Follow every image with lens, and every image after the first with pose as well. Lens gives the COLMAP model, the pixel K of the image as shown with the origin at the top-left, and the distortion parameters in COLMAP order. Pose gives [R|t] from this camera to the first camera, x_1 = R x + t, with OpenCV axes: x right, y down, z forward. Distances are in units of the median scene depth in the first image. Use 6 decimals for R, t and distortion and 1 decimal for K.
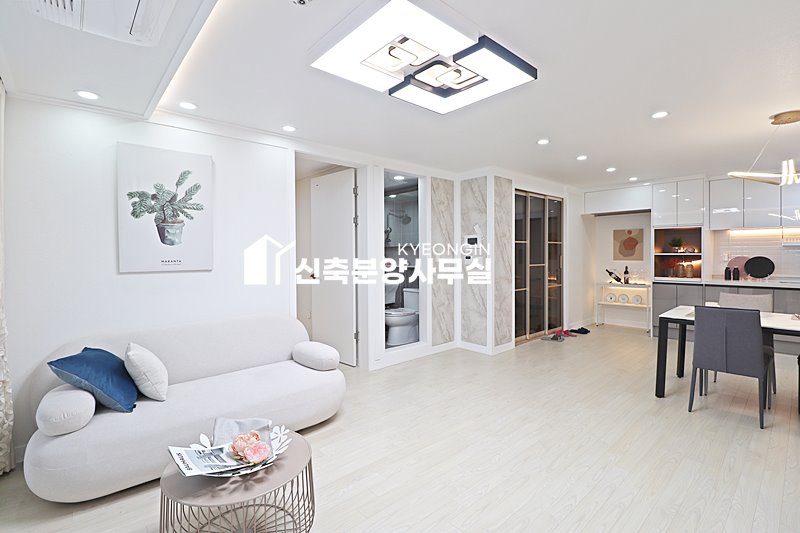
lens RADIAL K [[377.0, 0, 403.4], [0, 377.0, 261.4], [0, 0, 1]] dist [-0.011346, 0.000998]
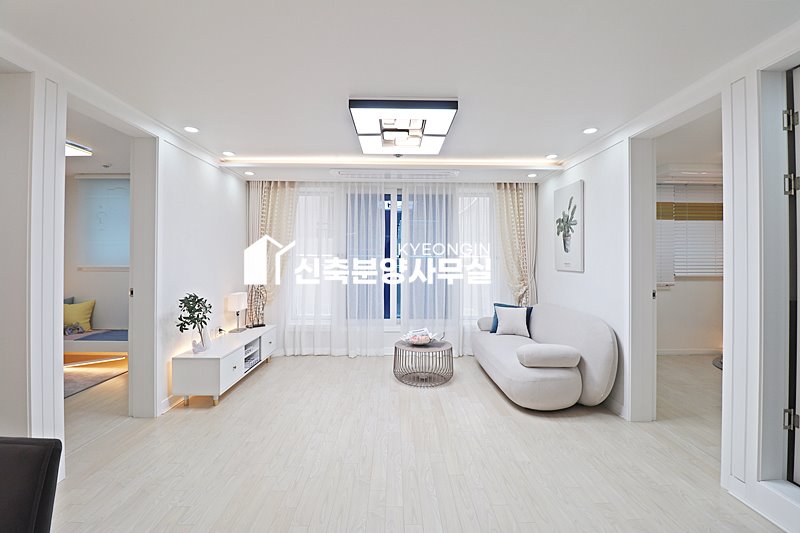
lens RADIAL K [[377.0, 0, 402.7], [0, 377.0, 258.1], [0, 0, 1]] dist [-0.011346, 0.000998]
pose [[-0.661356, -0.000555, -0.750072, 0.949275], [-0.009559, 0.999925, 0.007689, -0.029036], [0.750011, 0.012255, -0.661312, 1.621169]]
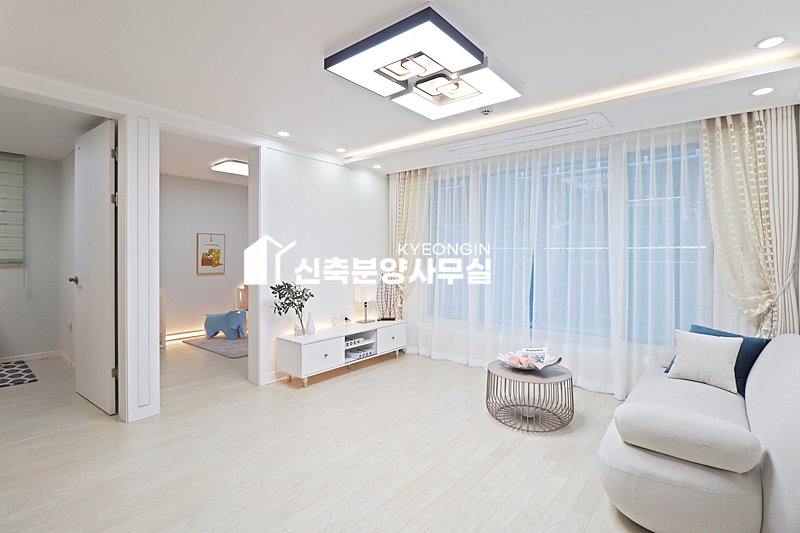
lens RADIAL K [[377.0, 0, 414.4], [0, 377.0, 260.9], [0, 0, 1]] dist [-0.011346, 0.000998]
pose [[-0.989978, 0.004869, -0.141137, 0.912404], [0.000765, 0.999576, 0.029120, -0.028290], [0.141219, 0.028720, -0.989562, 1.625434]]
